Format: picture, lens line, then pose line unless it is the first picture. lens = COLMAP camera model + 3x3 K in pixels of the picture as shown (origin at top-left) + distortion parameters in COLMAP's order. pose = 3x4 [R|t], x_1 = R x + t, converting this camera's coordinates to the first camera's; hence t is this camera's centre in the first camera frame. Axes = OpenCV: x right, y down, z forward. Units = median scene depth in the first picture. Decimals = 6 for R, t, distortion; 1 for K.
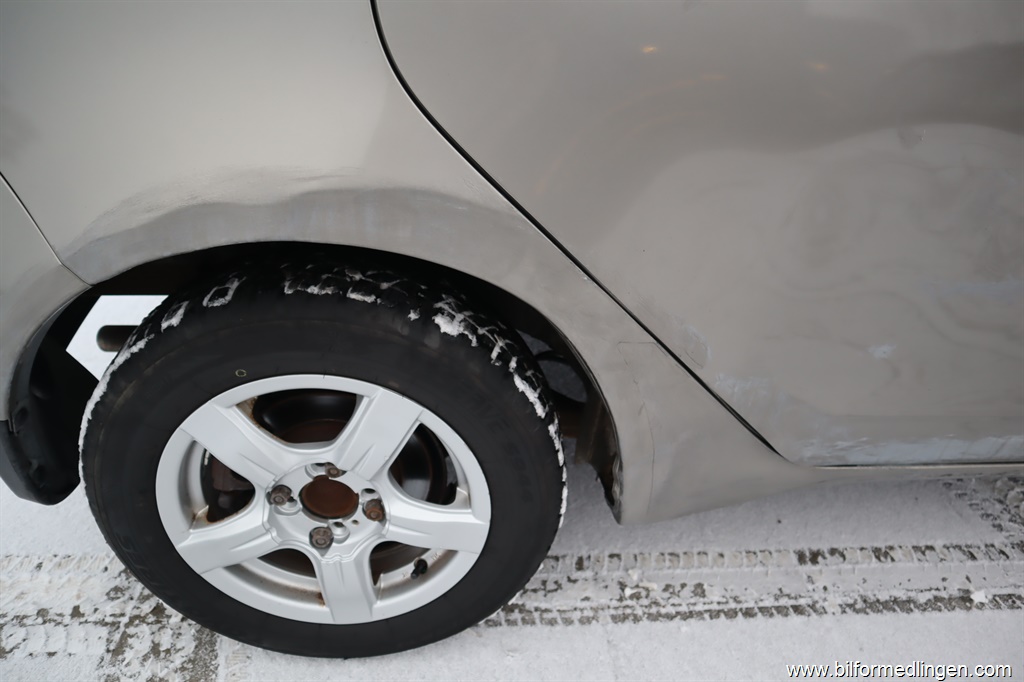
lens RADIAL K [[708.0, 0, 509.1], [0, 708.0, 337.7], [0, 0, 1]] dist [-0.109417, 0.056289]
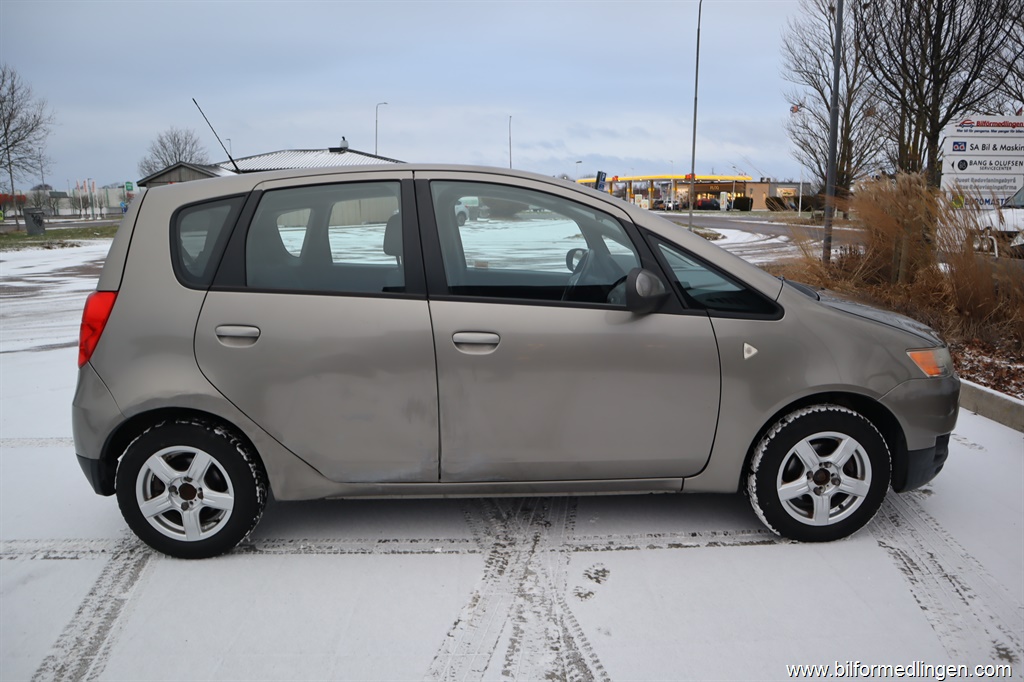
lens RADIAL K [[708.0, 0, 505.8], [0, 708.0, 343.3], [0, 0, 1]] dist [-0.109417, 0.056289]
pose [[0.997488, -0.039929, -0.058515, 1.408592], [0.016936, 0.936476, -0.350322, 0.724466], [0.068786, 0.348451, 0.934800, -2.100812]]
